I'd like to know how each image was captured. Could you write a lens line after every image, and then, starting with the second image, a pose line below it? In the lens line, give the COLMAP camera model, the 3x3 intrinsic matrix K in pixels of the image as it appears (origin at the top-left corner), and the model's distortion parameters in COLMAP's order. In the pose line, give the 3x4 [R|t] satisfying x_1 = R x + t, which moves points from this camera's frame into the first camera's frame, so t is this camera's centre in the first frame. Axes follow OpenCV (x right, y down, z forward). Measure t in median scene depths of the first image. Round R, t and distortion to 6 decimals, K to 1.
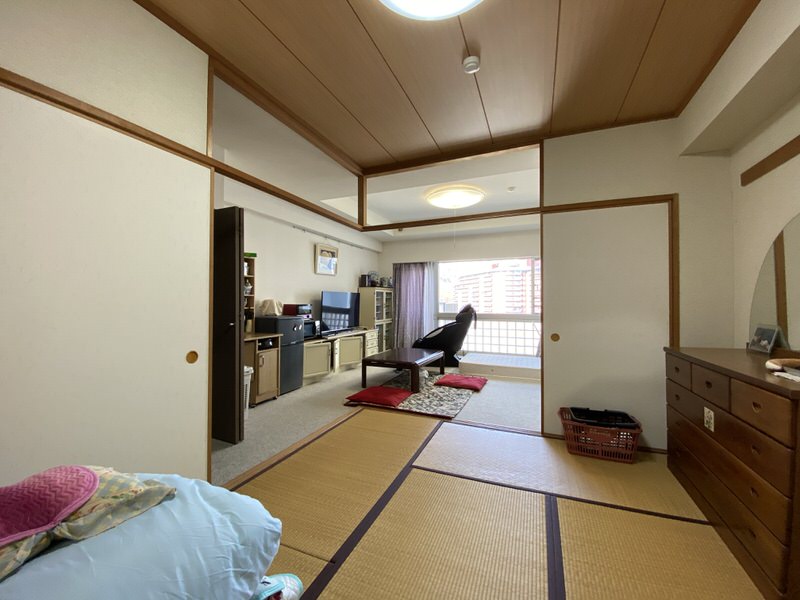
lens RADIAL K [[323.9, 0, 399.5], [0, 323.9, 301.3], [0, 0, 1]] dist [0.011561, -0.003962]
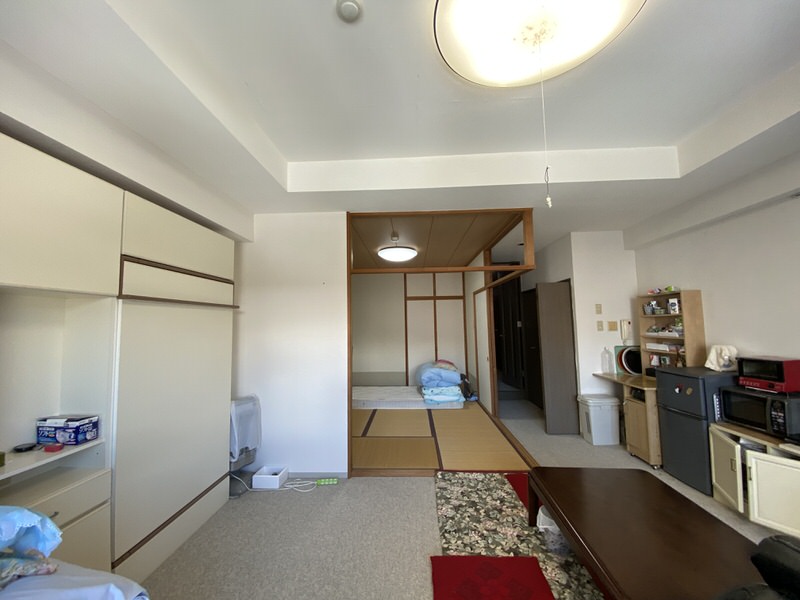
lens RADIAL K [[323.9, 0, 400.9], [0, 323.9, 300.5], [0, 0, 1]] dist [0.011561, -0.003962]
pose [[-0.939358, -0.011142, -0.342757, 0.502433], [0.016873, 0.996760, -0.078645, -0.062968], [0.342523, -0.079659, -0.936126, 1.619309]]
